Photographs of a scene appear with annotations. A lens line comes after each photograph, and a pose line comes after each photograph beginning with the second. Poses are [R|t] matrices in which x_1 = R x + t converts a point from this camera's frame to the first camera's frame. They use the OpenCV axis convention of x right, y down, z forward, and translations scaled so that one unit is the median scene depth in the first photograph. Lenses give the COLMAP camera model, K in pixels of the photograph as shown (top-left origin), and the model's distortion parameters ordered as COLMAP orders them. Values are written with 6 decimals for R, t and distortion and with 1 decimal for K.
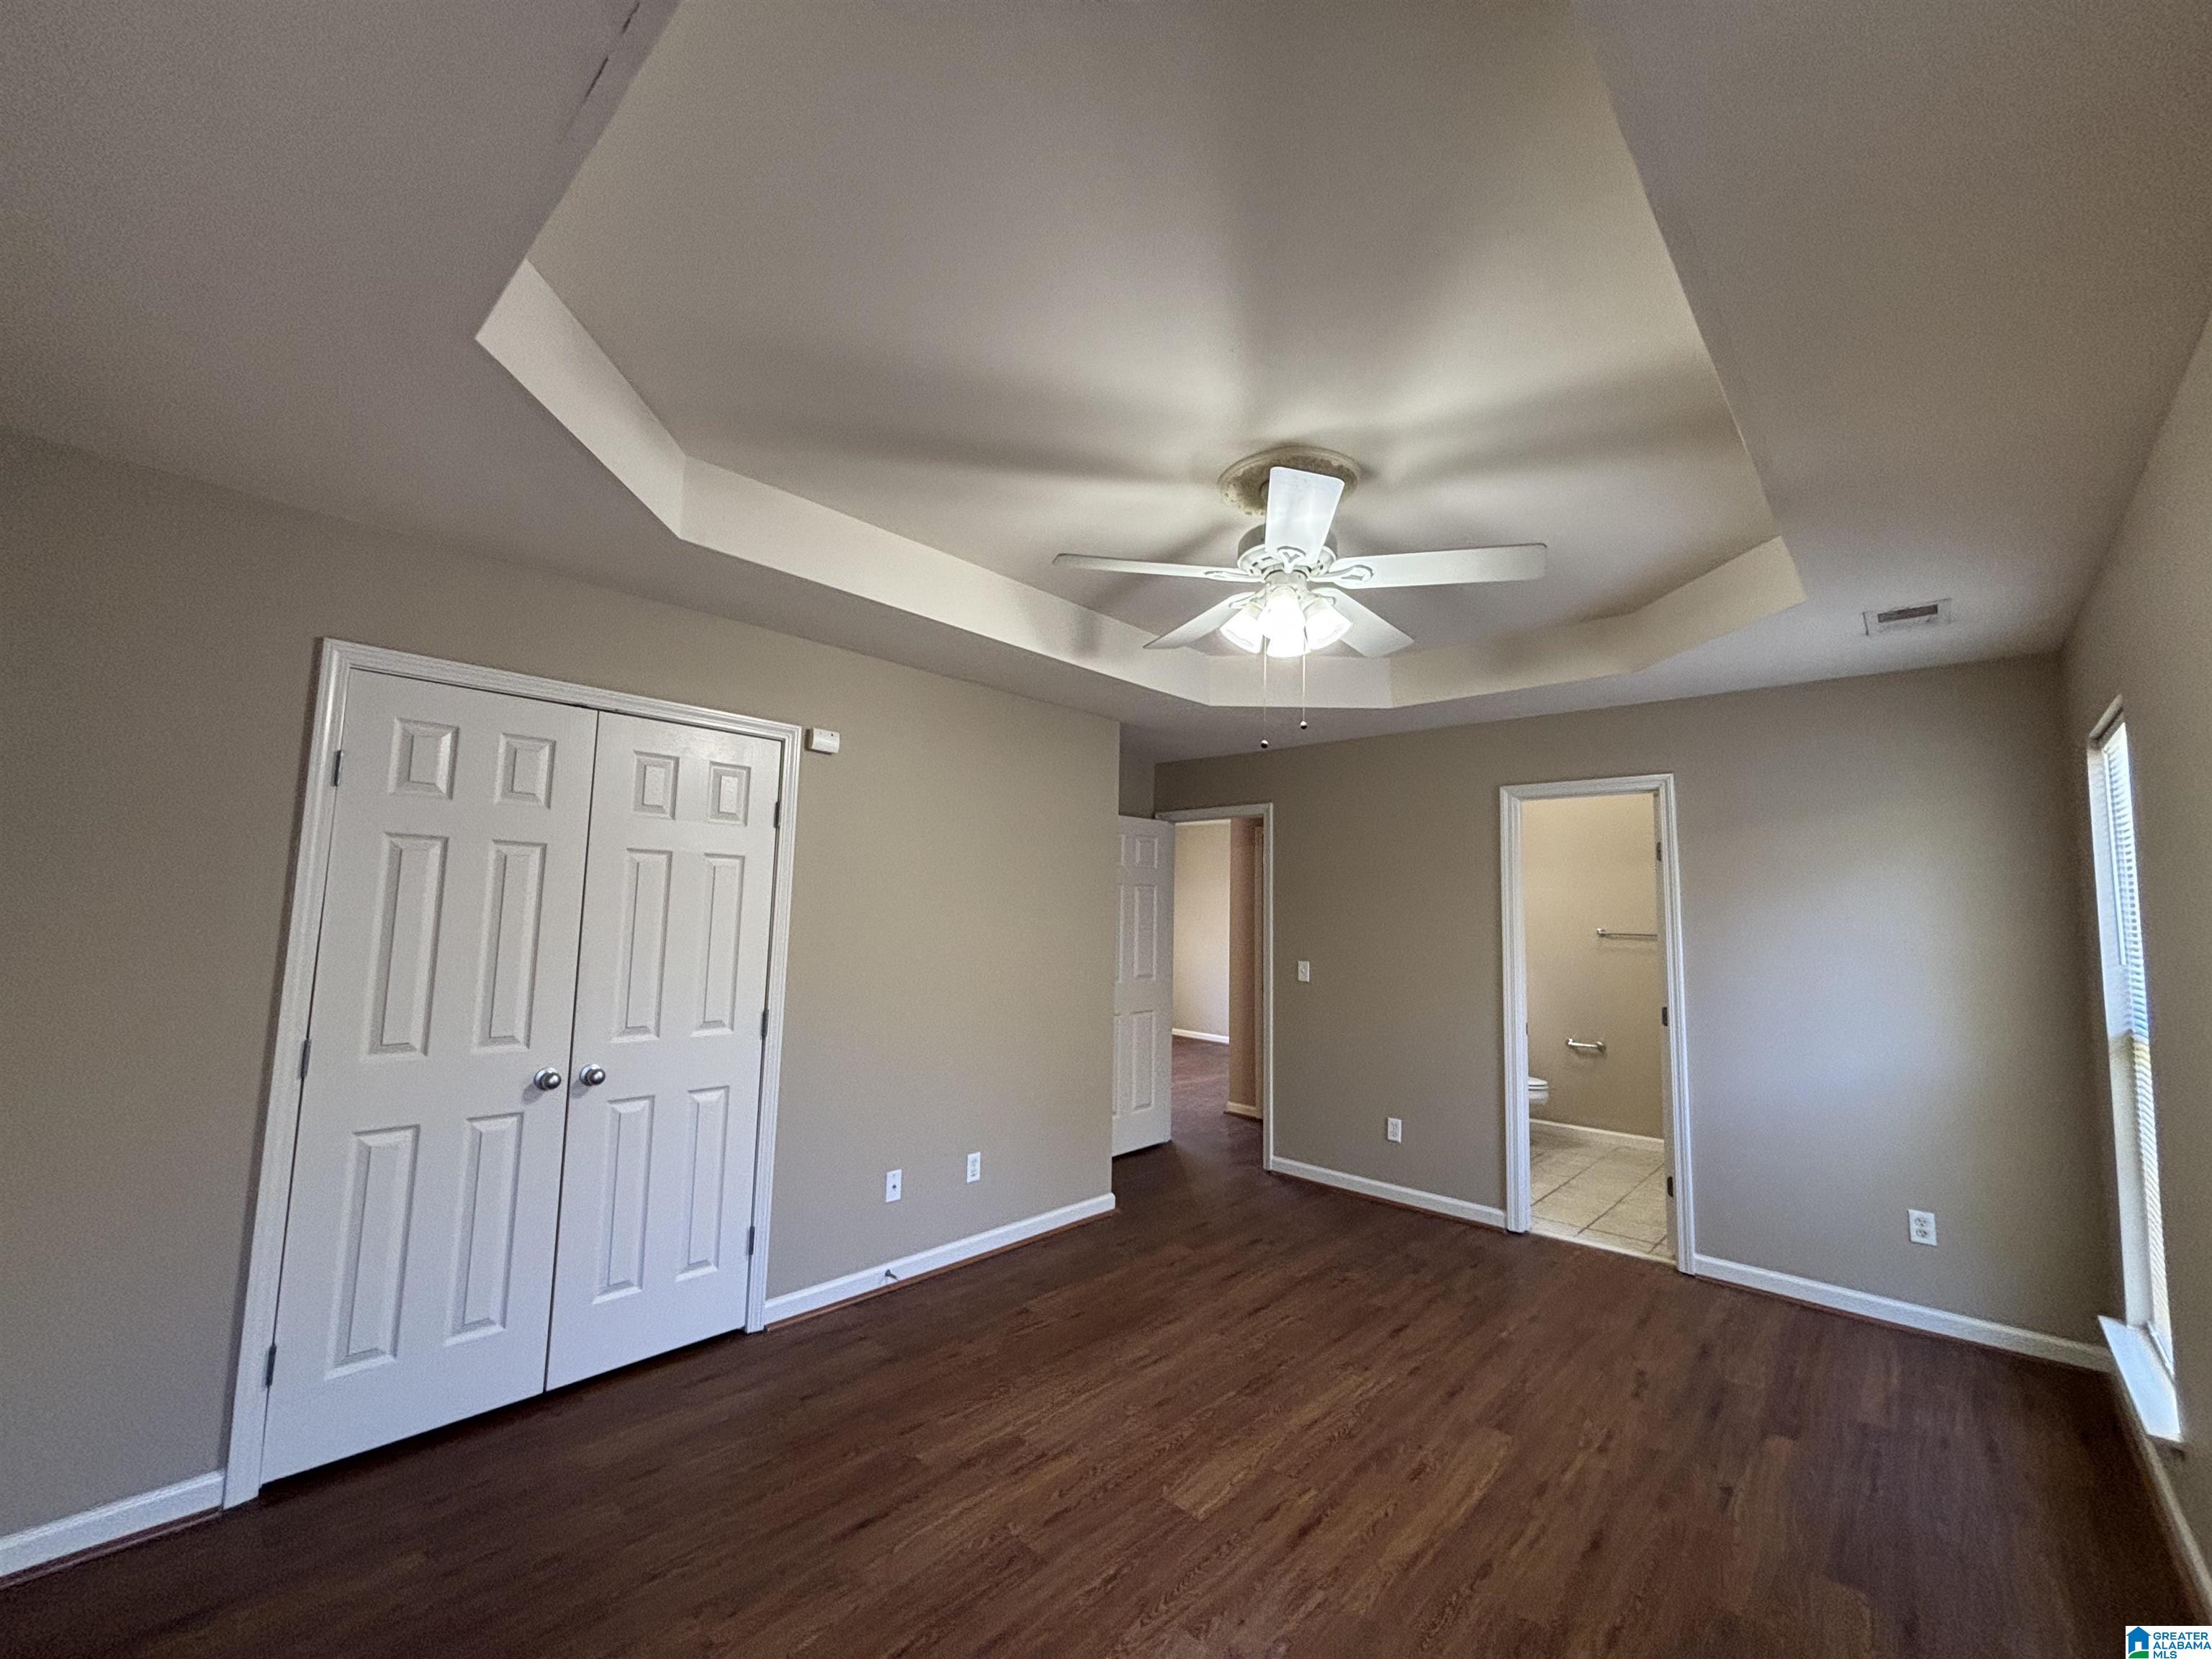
lens RADIAL K [[897.6, 0, 1108.9], [0, 897.6, 821.8], [0, 0, 1]] dist [-0.001467, -0.000118]
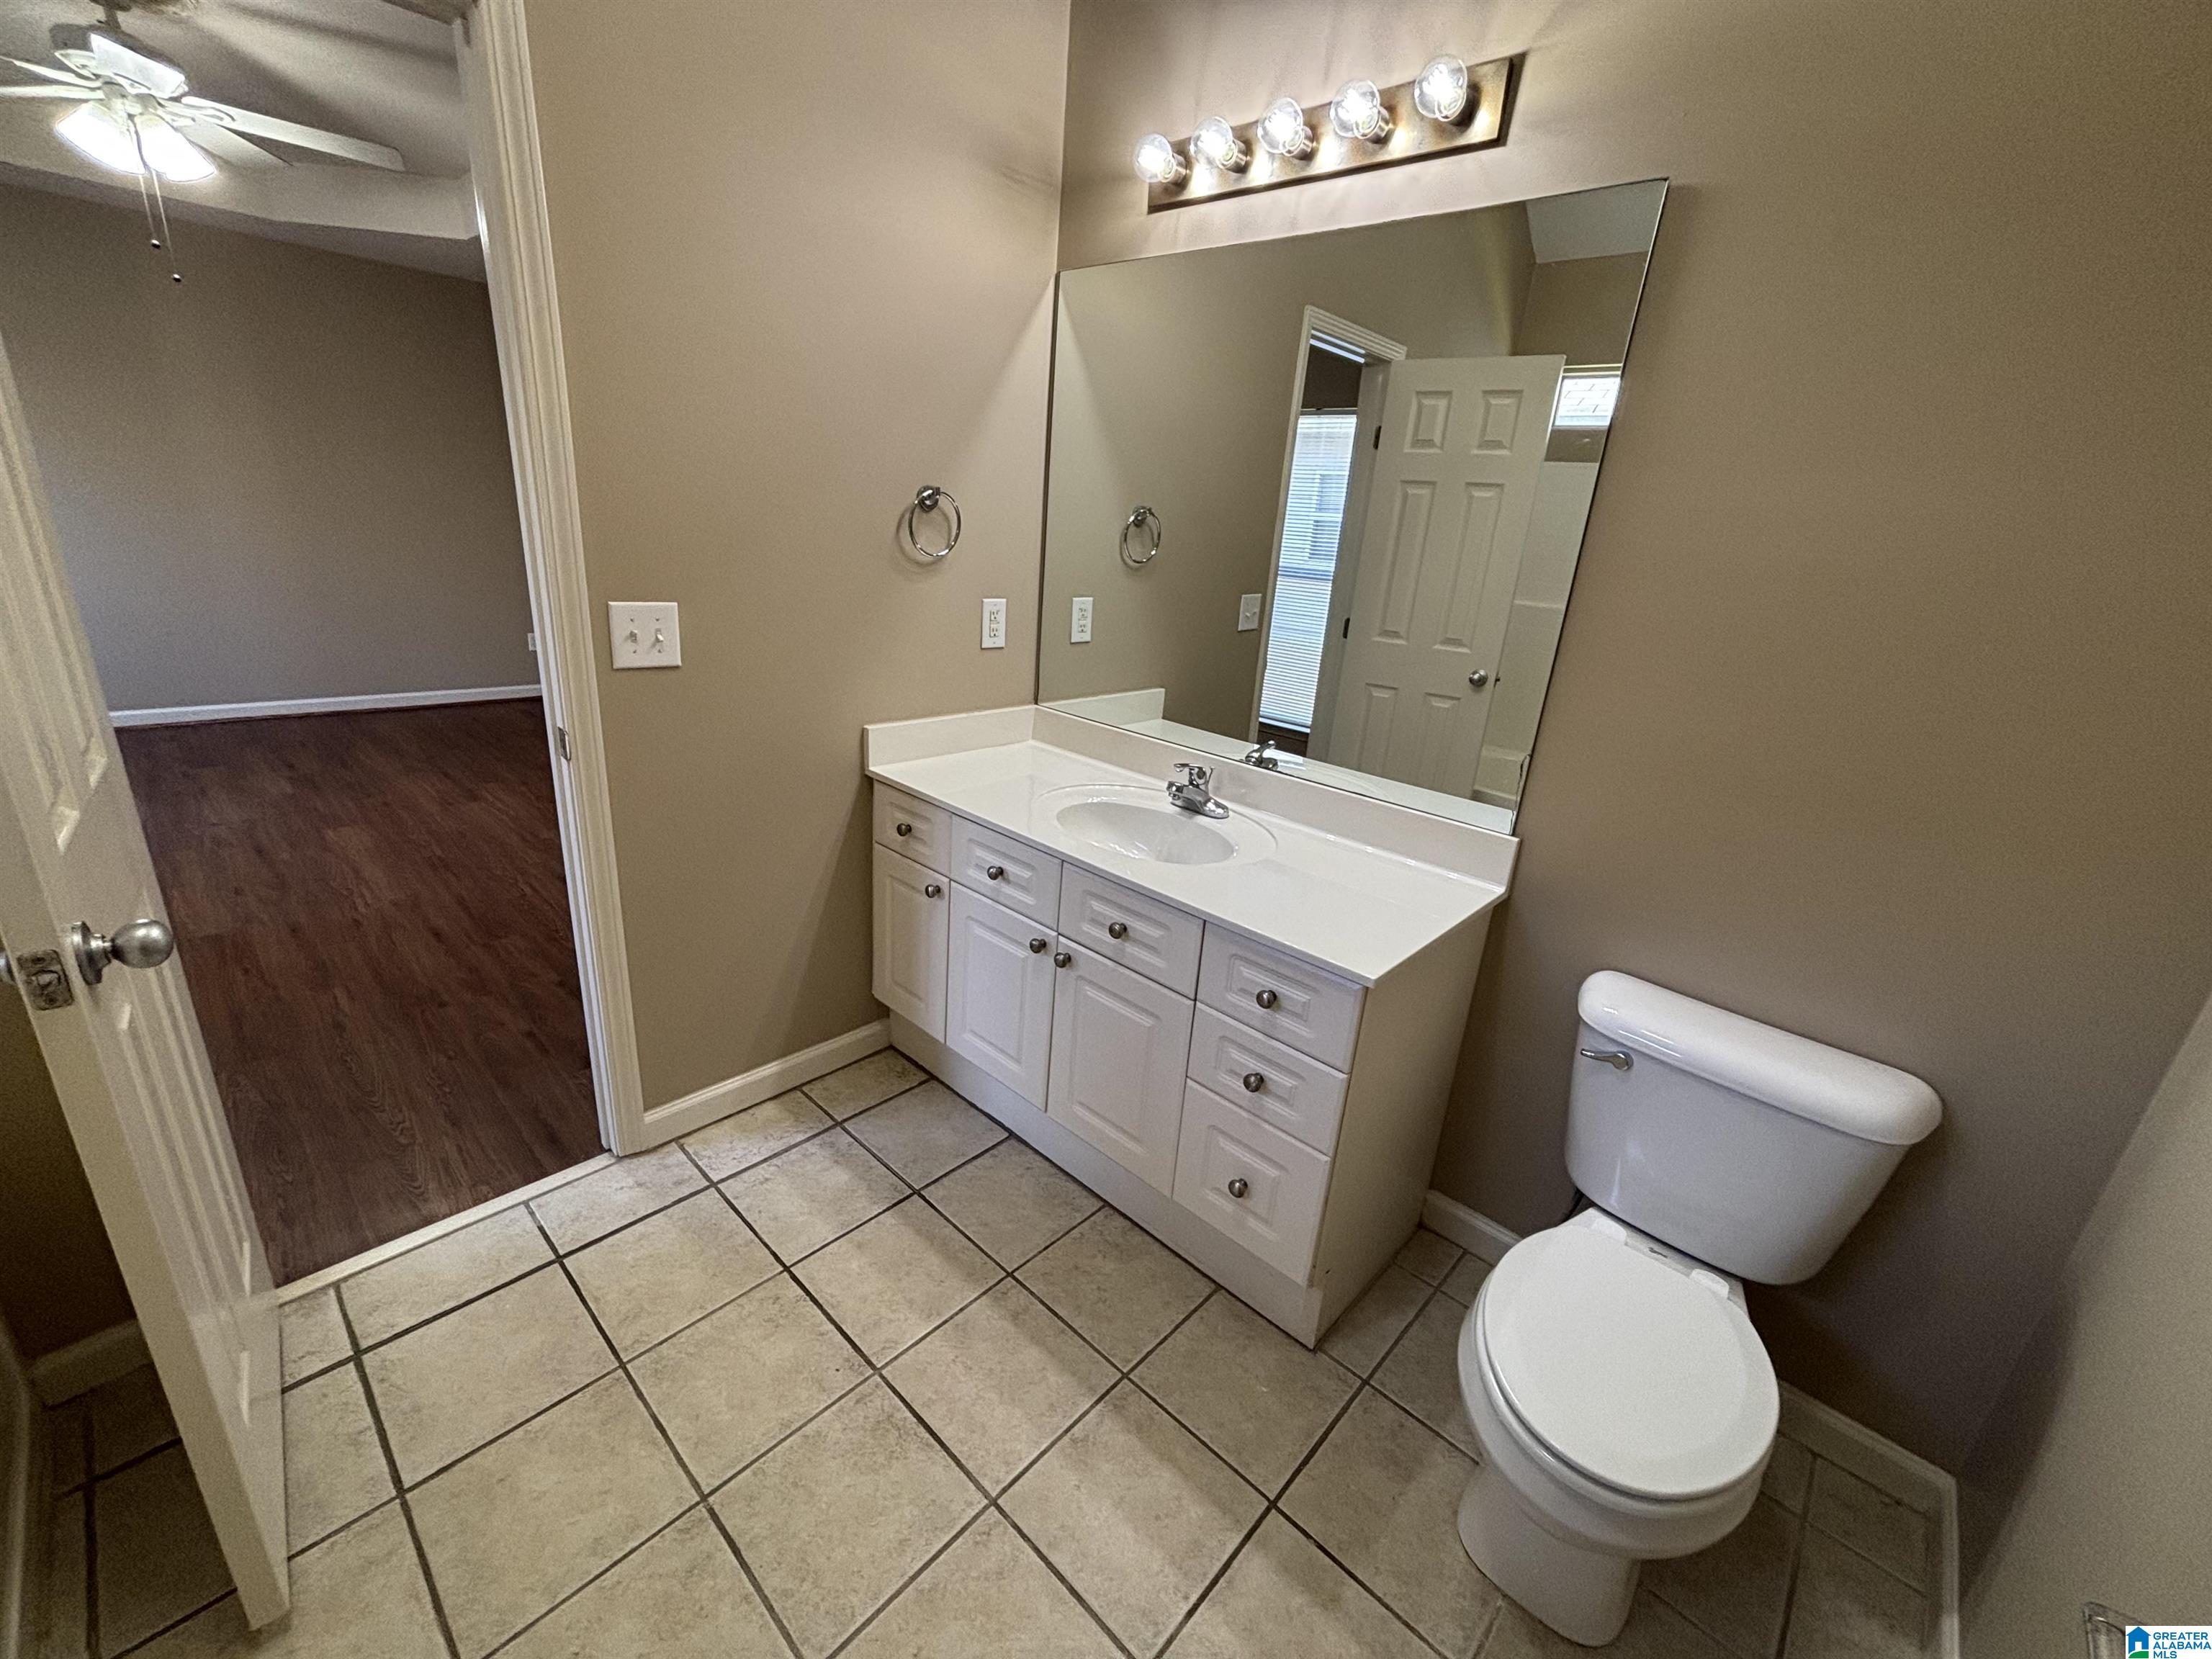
lens RADIAL K [[897.6, 0, 1108.9], [0, 897.6, 821.8], [0, 0, 1]] dist [-0.001467, -0.000118]
pose [[0.002598, 0.301351, -0.953510, 1.436579], [0.027186, 0.953139, 0.301308, 0.254675], [0.999627, -0.026704, -0.005717, 2.101544]]
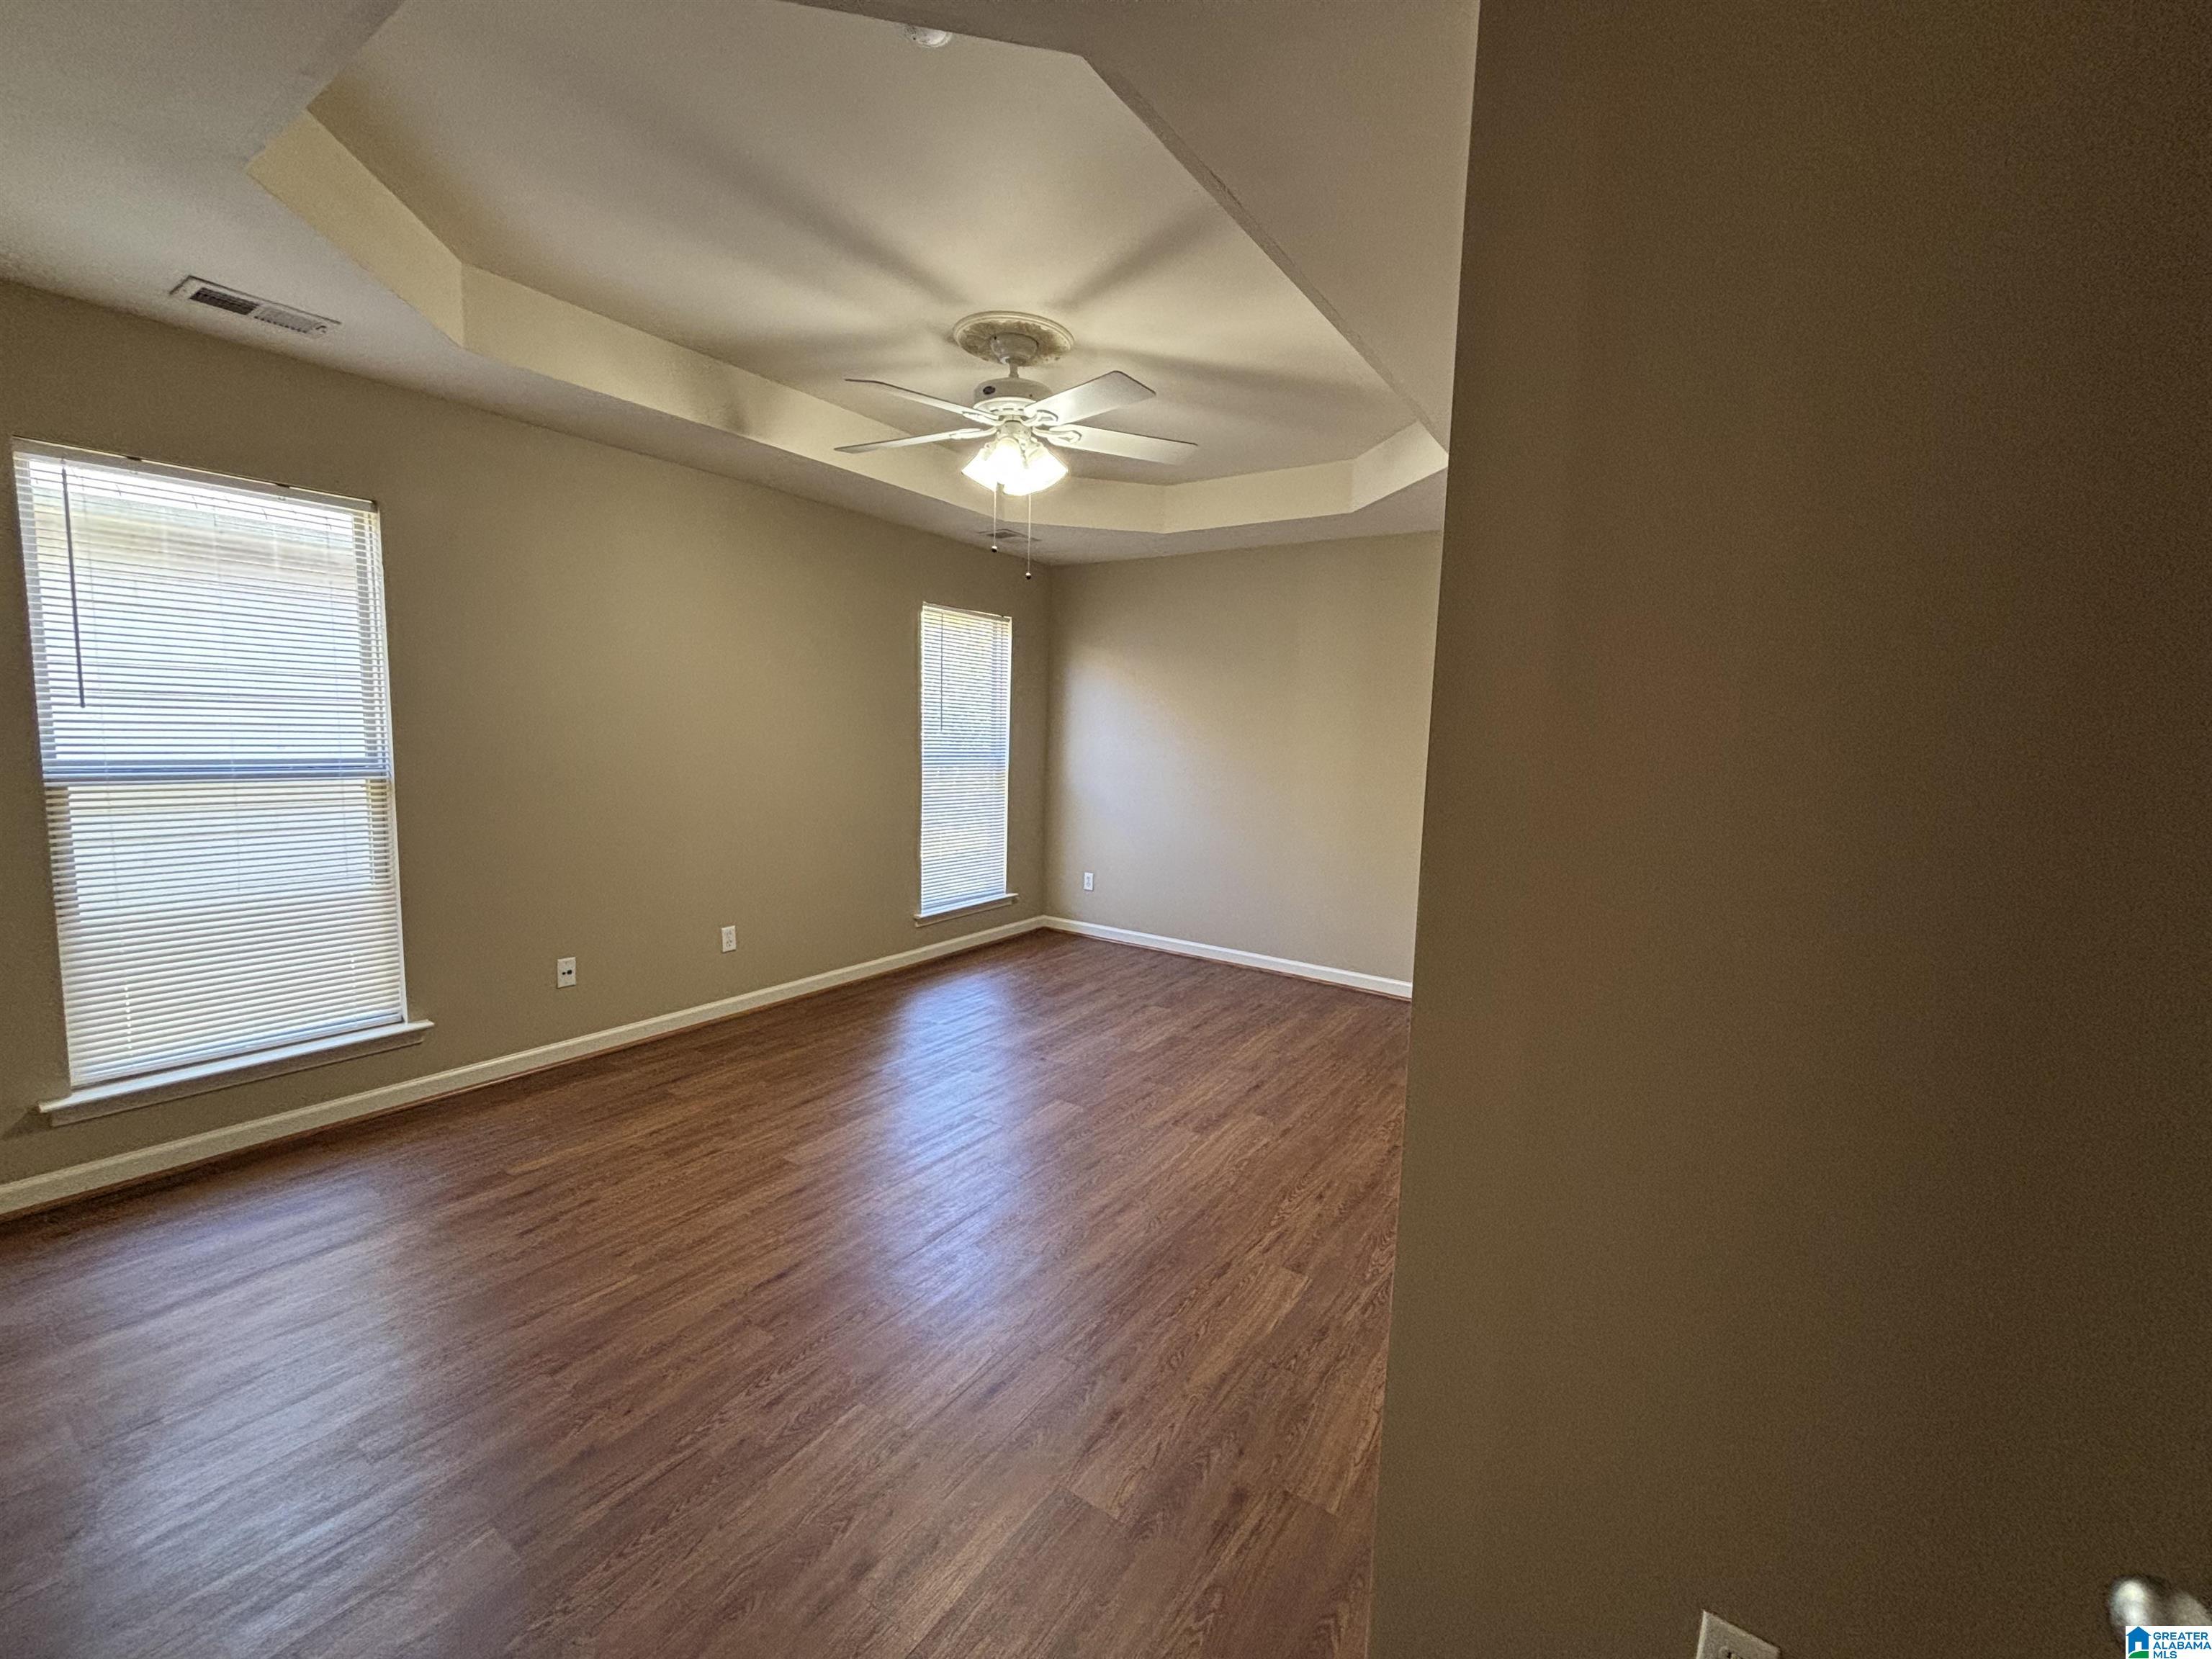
lens RADIAL K [[897.6, 0, 1108.9], [0, 897.6, 821.8], [0, 0, 1]] dist [-0.001467, -0.000118]
pose [[-0.986794, -0.038877, -0.157246, 0.237409], [-0.039954, 0.999195, 0.003694, 0.241227], [0.156975, 0.009928, -0.987553, 2.172494]]
